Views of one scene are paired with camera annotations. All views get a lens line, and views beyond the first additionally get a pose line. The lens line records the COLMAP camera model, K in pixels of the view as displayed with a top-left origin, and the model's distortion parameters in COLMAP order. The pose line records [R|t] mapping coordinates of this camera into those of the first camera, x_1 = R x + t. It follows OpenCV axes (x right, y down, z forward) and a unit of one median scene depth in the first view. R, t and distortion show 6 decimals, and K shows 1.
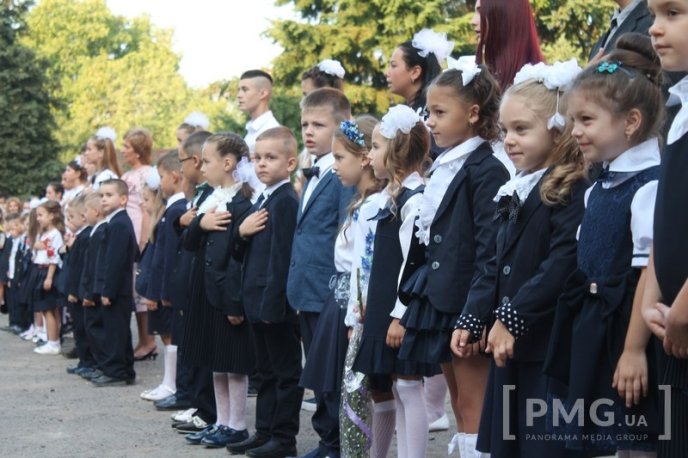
lens RADIAL K [[1621.0, 0, 344.0], [0, 1621.0, 229.0], [0, 0, 1]] dist [0.032612, 0.510103]
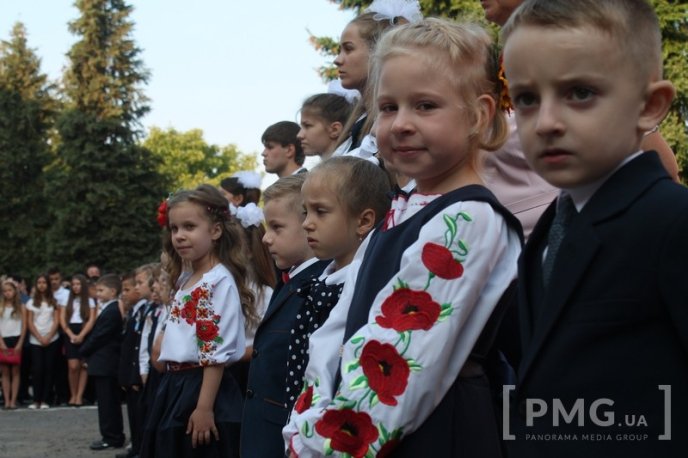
lens RADIAL K [[1132.0, 0, 344.0], [0, 1132.0, 229.0], [0, 0, 1]] dist [-0.001708, -0.015584]
pose [[0.999860, -0.011205, -0.012432, -0.049812], [0.010242, 0.997131, -0.075002, 0.003726], [0.013237, 0.074864, 0.997106, 0.239813]]
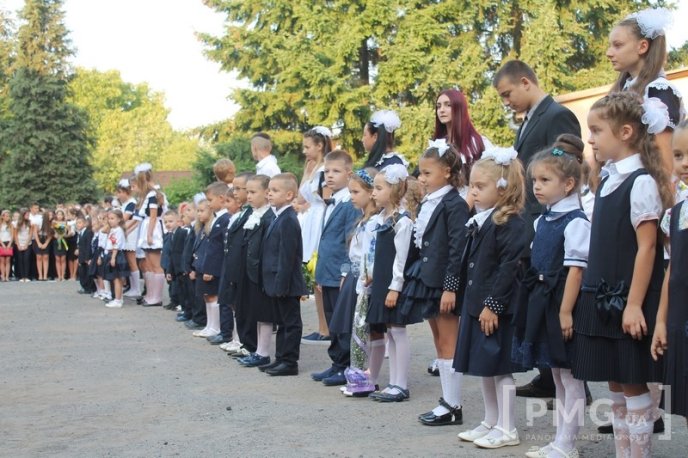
lens RADIAL K [[1061.4, 0, 344.0], [0, 1061.4, 229.0], [0, 0, 1]] dist [-0.003321, -0.056029]
pose [[0.997464, 0.002847, 0.071113, -0.011911], [-0.003290, 0.999976, 0.006121, -0.001879], [-0.071094, -0.006339, 0.997449, -0.011554]]
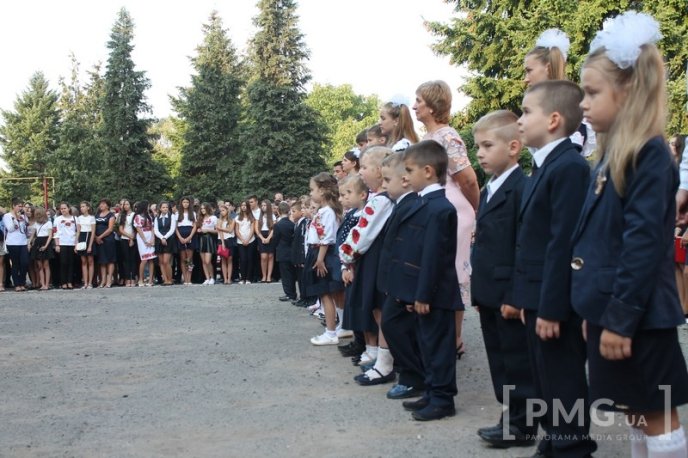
lens RADIAL K [[888.8, 0, 344.0], [0, 888.8, 229.0], [0, 0, 1]] dist [-0.077162, 0.089692]
pose [[0.988232, -0.019735, -0.151682, -0.033482], [0.020819, 0.999768, 0.005559, 0.003203], [0.151537, -0.008652, 0.988414, 0.165589]]
